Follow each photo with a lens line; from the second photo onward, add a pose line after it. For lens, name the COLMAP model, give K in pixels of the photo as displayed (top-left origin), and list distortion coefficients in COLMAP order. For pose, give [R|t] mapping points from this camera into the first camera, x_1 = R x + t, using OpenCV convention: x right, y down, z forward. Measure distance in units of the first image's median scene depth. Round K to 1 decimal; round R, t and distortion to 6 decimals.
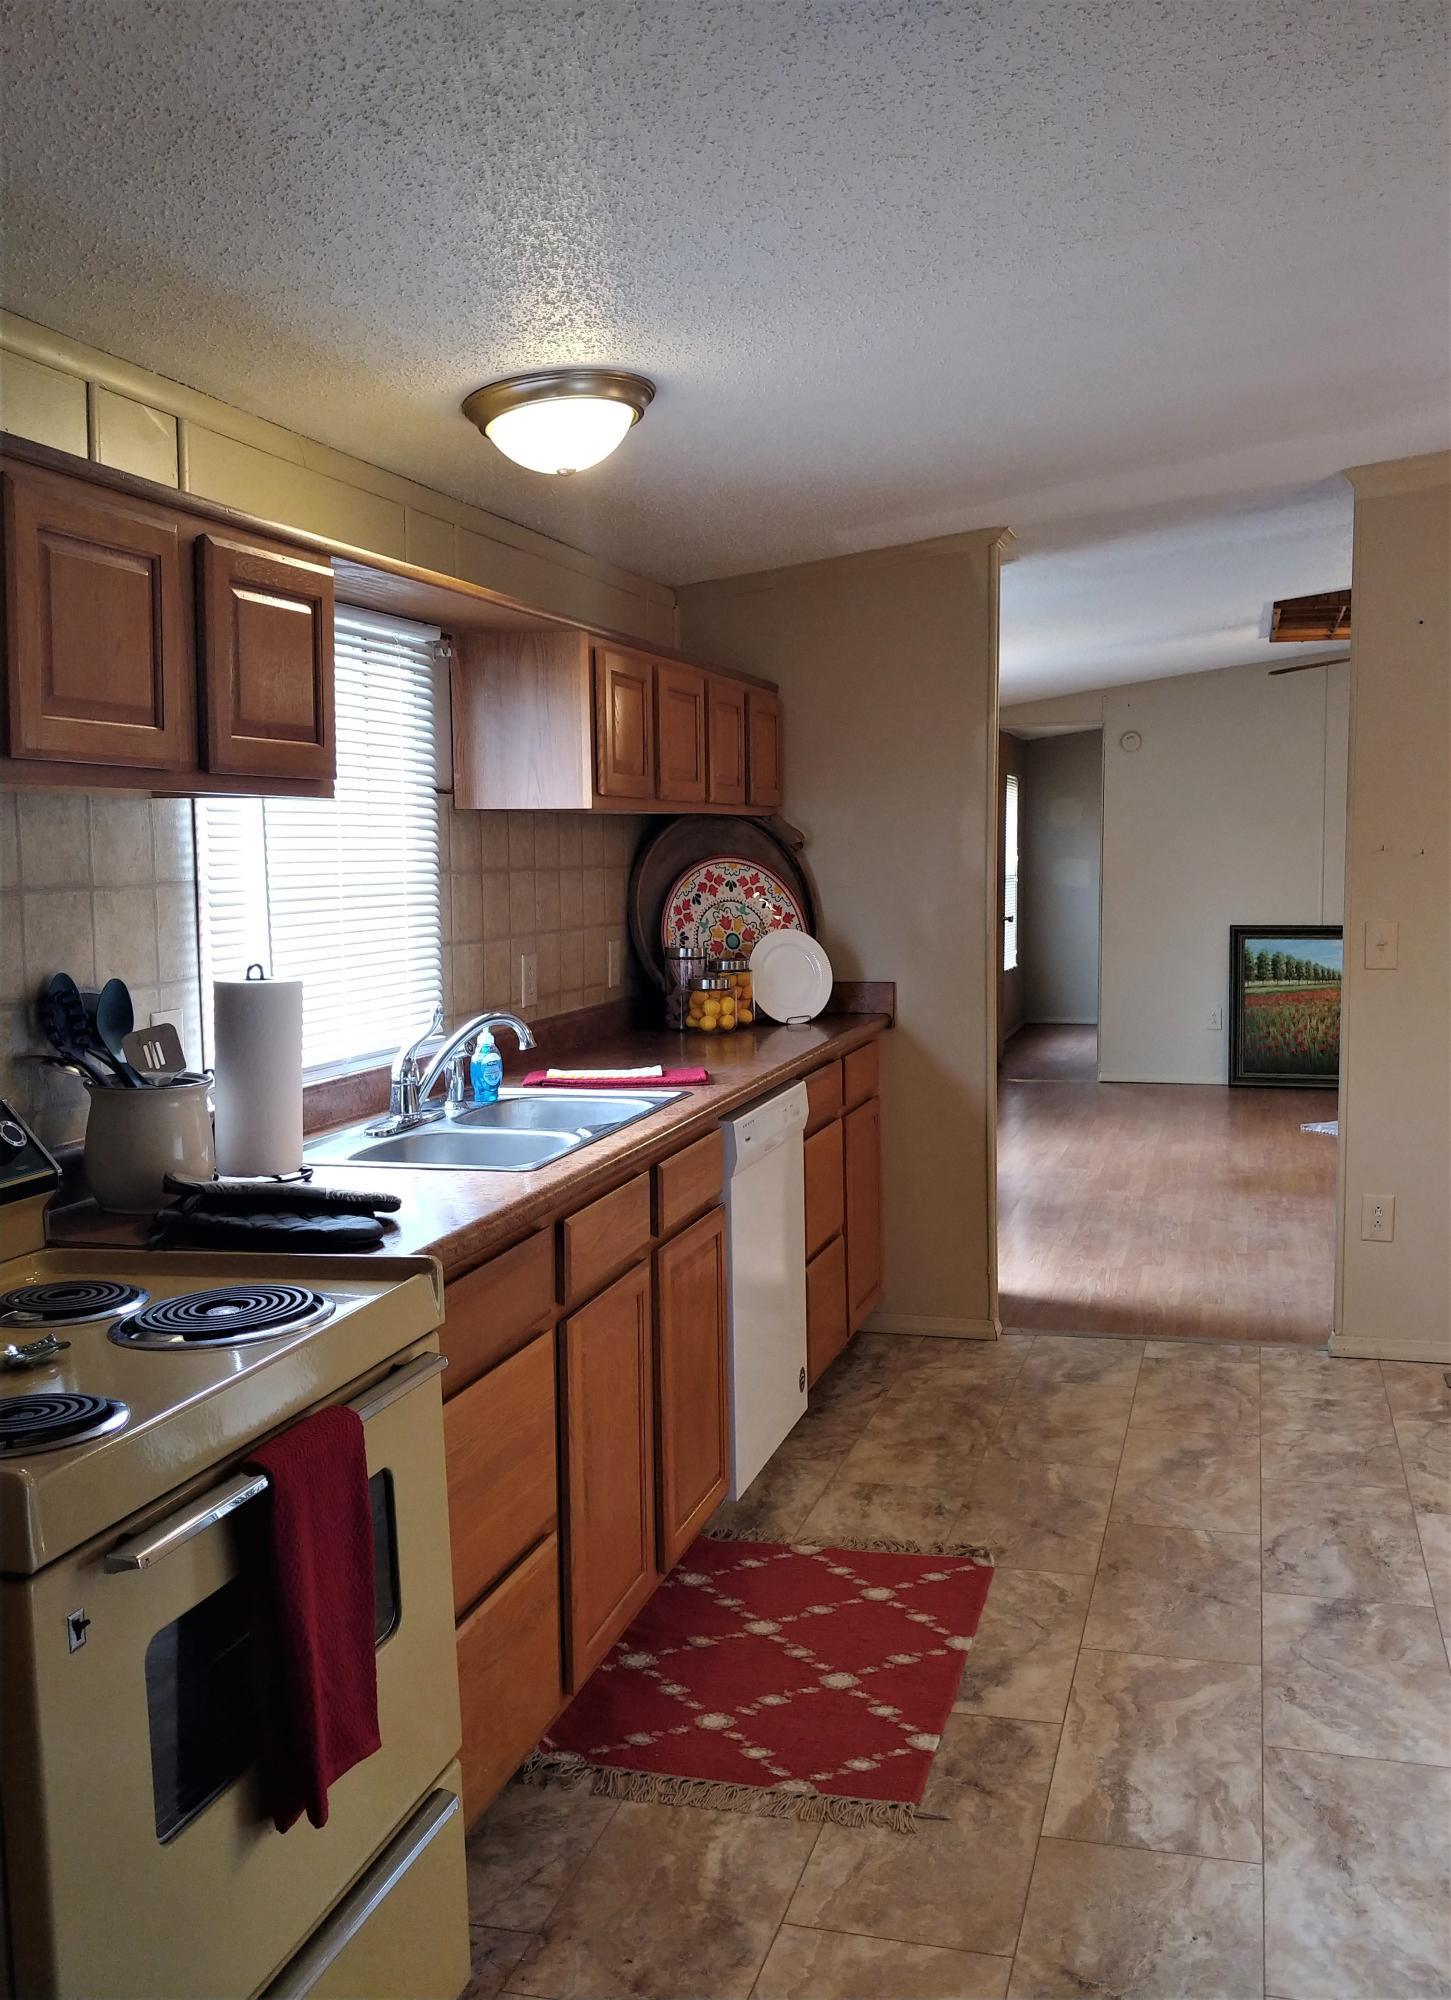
lens RADIAL K [[1816.1, 0, 725.5], [0, 1816.1, 1000.0], [0, 0, 1]] dist [-0.037790, -0.003534]
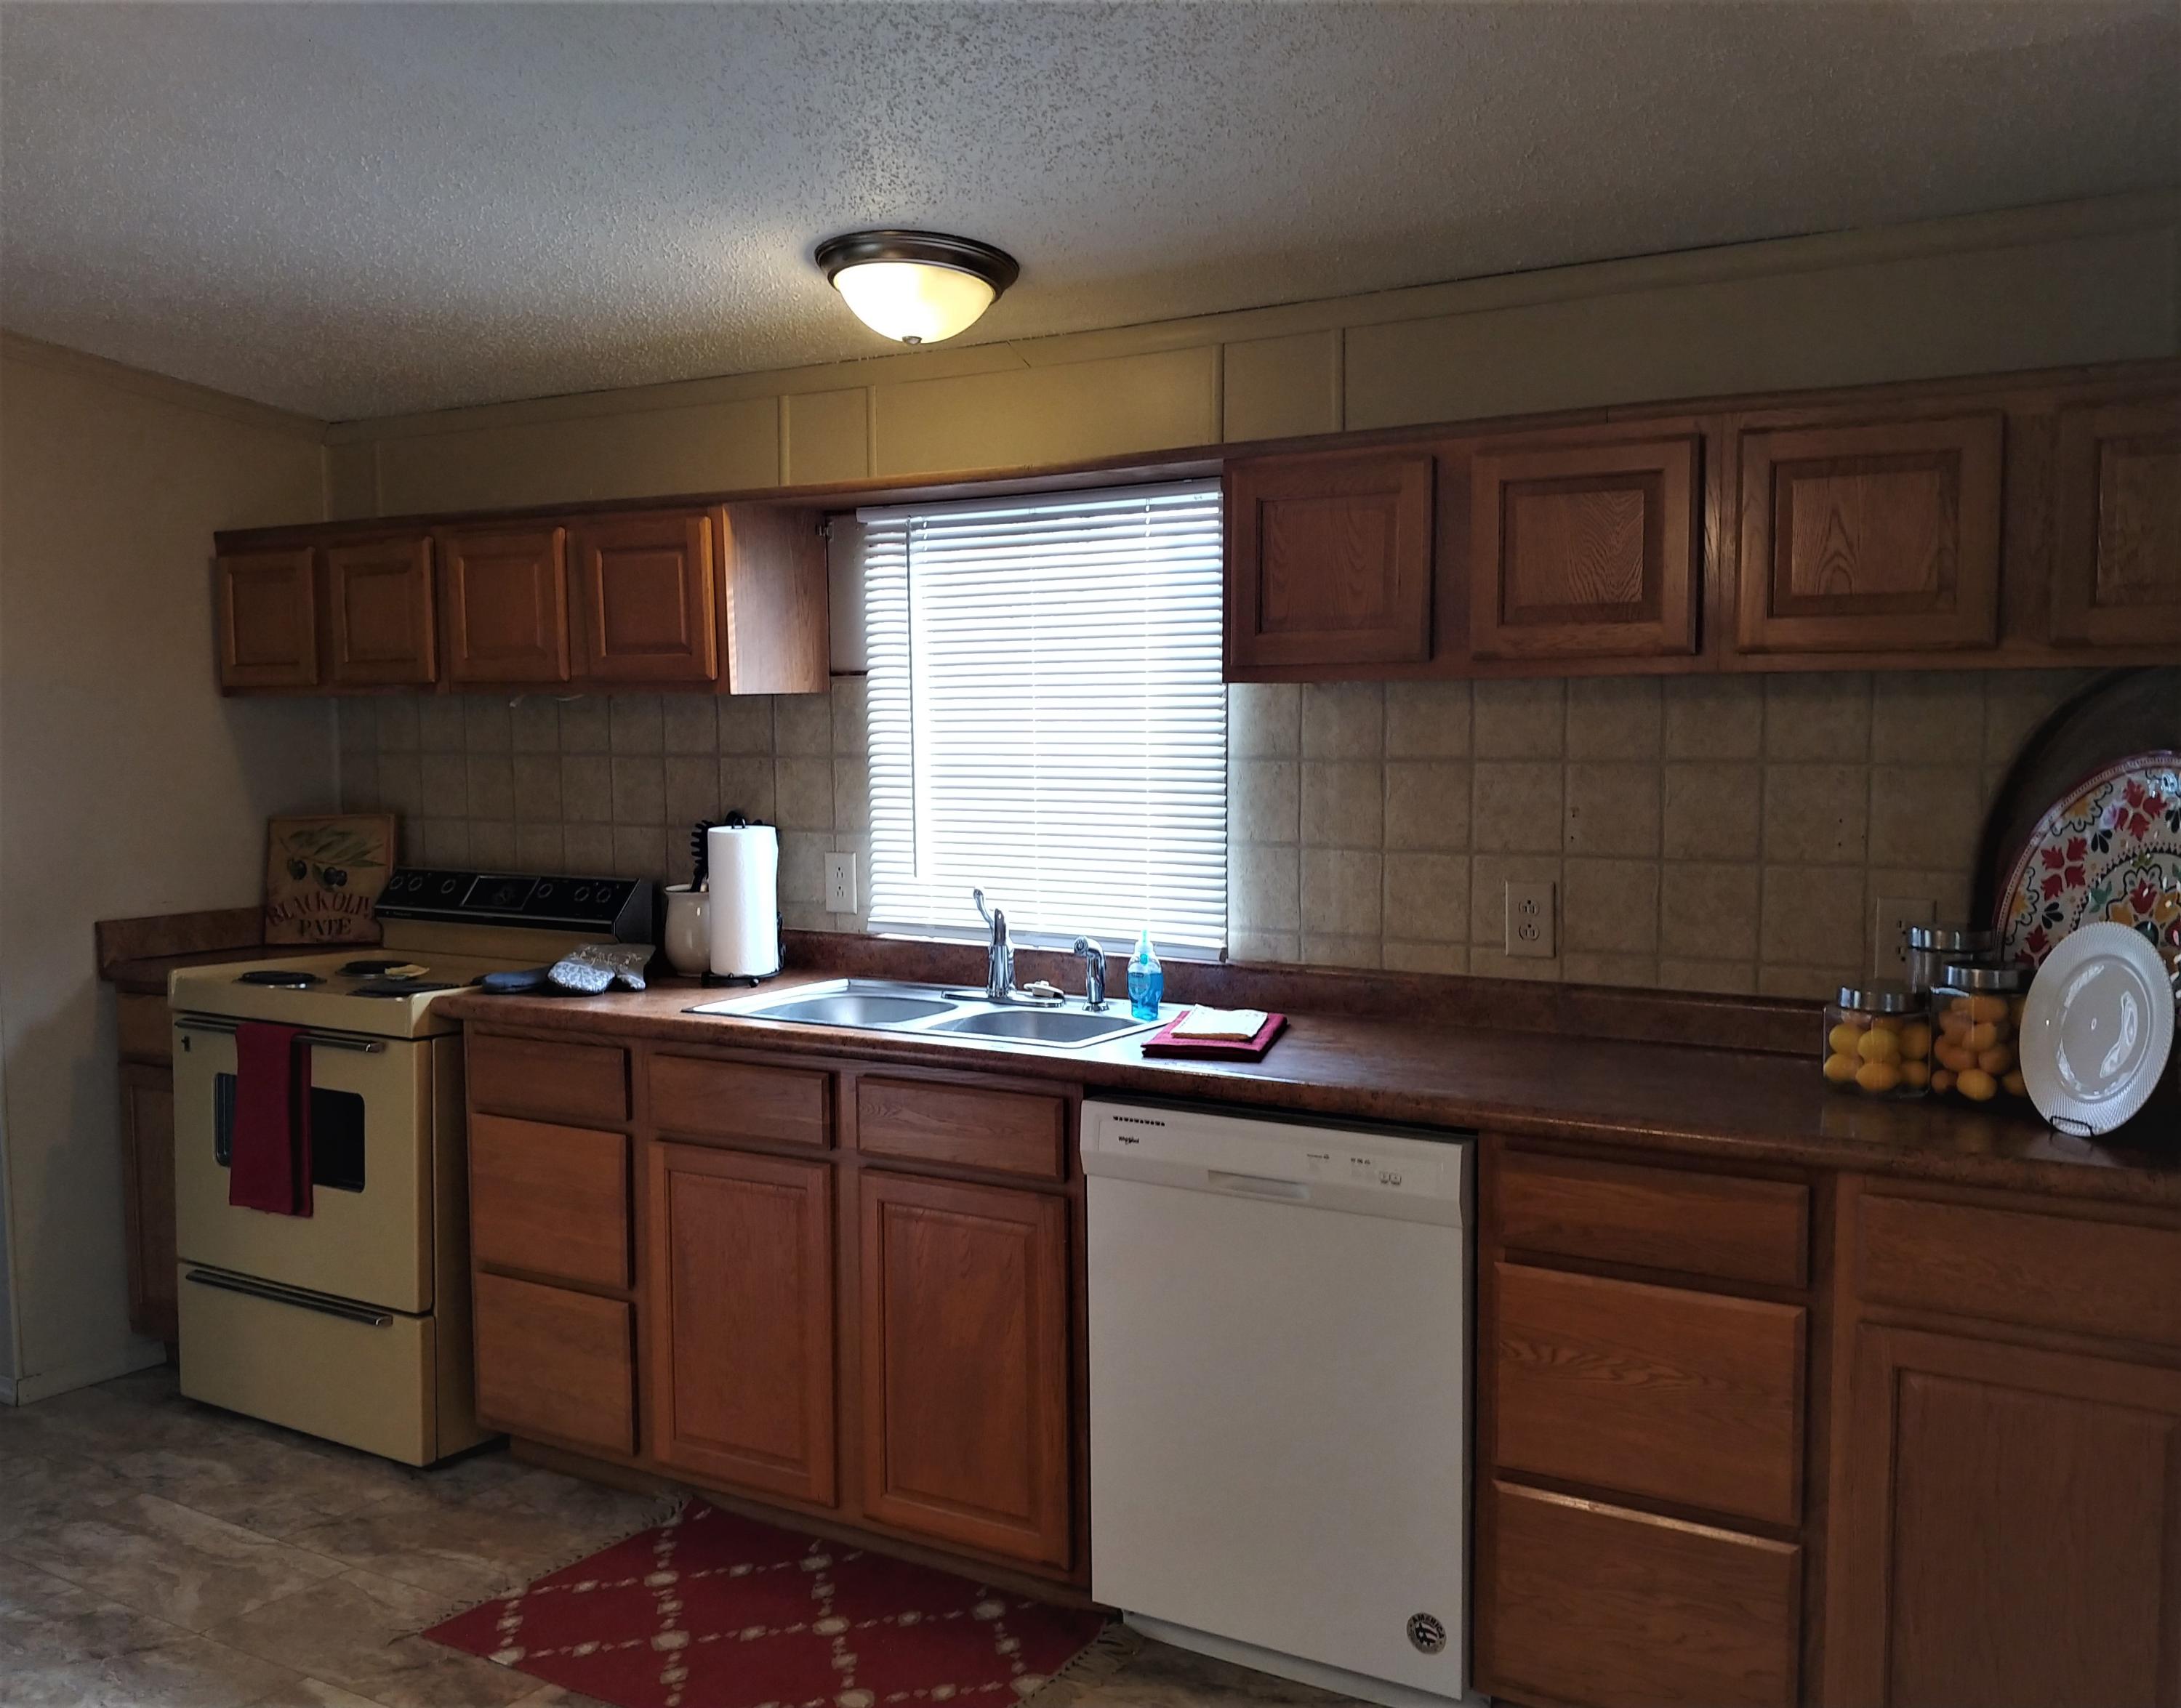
lens RADIAL K [[2155.1, 0, 1090.5], [0, 2155.1, 854.0], [0, 0, 1]] dist [-0.000369, 0.001293]
pose [[-0.320490, 0.084784, -0.943450, 1.125898], [-0.063394, 0.991834, 0.110667, -0.180593], [0.945128, 0.095277, -0.312498, 1.692019]]
